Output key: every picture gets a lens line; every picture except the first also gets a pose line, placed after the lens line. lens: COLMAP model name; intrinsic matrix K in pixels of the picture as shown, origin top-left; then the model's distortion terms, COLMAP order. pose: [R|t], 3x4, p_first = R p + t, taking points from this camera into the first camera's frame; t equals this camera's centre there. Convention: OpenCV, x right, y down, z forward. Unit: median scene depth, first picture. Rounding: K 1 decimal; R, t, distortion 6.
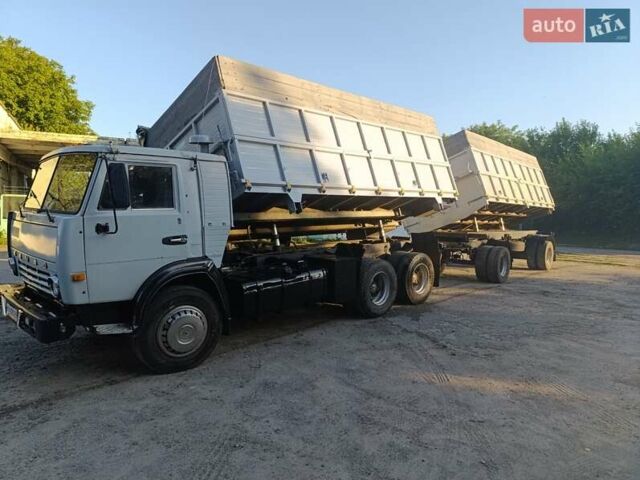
lens RADIAL K [[431.0, 0, 320.0], [0, 431.0, 240.0], [0, 0, 1]] dist [0.050855, -0.051140]
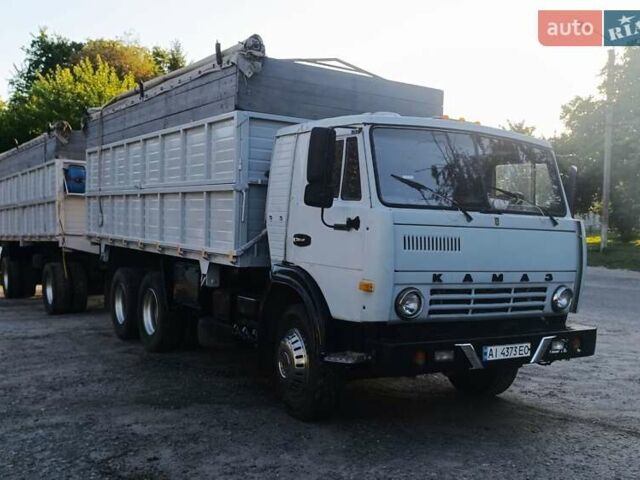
lens RADIAL K [[699.2, 0, 357.6], [0, 699.2, 279.8], [0, 0, 1]] dist [0.112300, -0.252451]
pose [[0.216082, -0.078761, 0.973193, -1.677025], [0.052597, 0.996233, 0.068947, -0.041715], [-0.974958, 0.036289, 0.219410, 0.878899]]
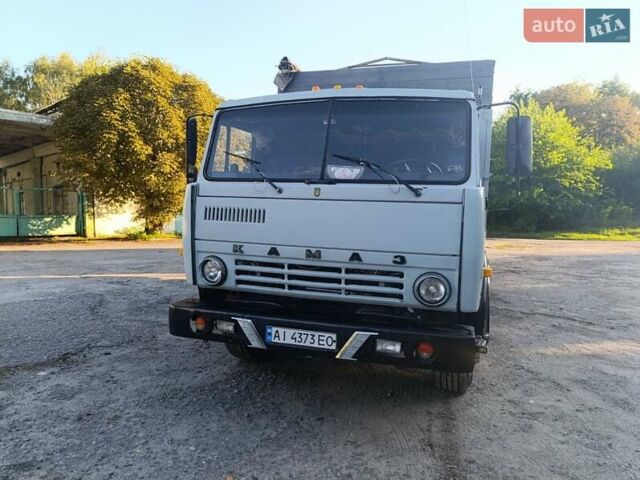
lens RADIAL K [[434.6, 0, 320.1], [0, 434.6, 234.5], [0, 0, 1]] dist [0.050547, -0.058202]
pose [[0.896009, -0.027830, 0.443162, -0.858329], [0.027990, 0.999589, 0.006181, 0.008843], [-0.443152, 0.006866, 0.896420, 0.373214]]
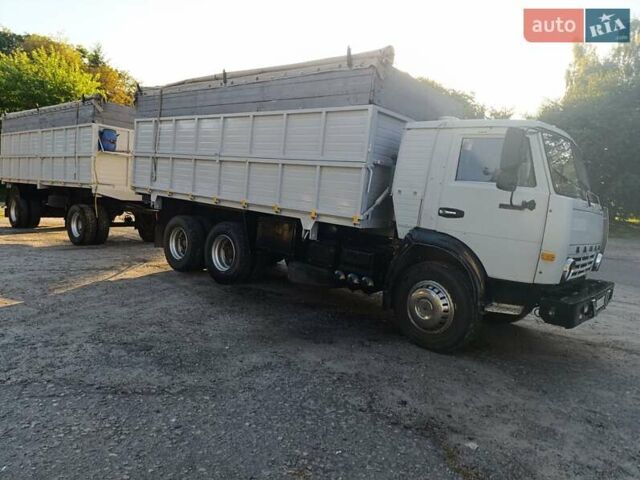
lens RADIAL K [[434.6, 0, 320.1], [0, 434.6, 234.5], [0, 0, 1]] dist [0.050547, -0.058202]
pose [[-0.041702, -0.108624, 0.993208, -1.479257], [-0.013482, 0.994043, 0.108149, -0.080883], [-0.999039, -0.008881, -0.042918, 1.503461]]
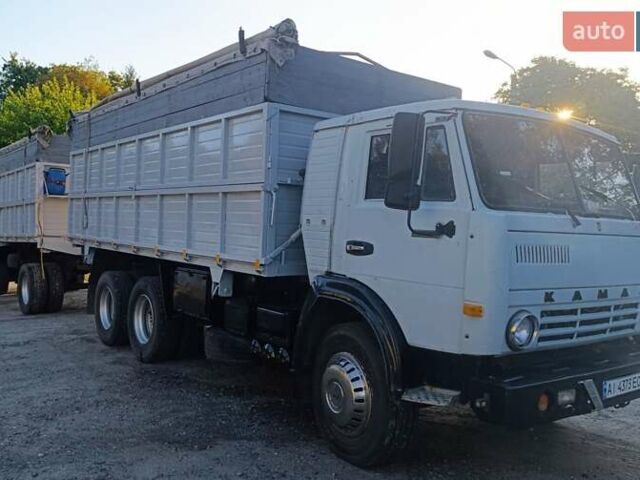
lens RADIAL K [[588.6, 0, 305.7], [0, 588.6, 231.7], [0, 0, 1]] dist [0.090101, -0.171835]
pose [[0.167809, -0.016683, 0.985678, -1.401625], [0.052887, 0.998569, 0.007897, -0.064511], [-0.984400, 0.050804, 0.168451, 1.141581]]
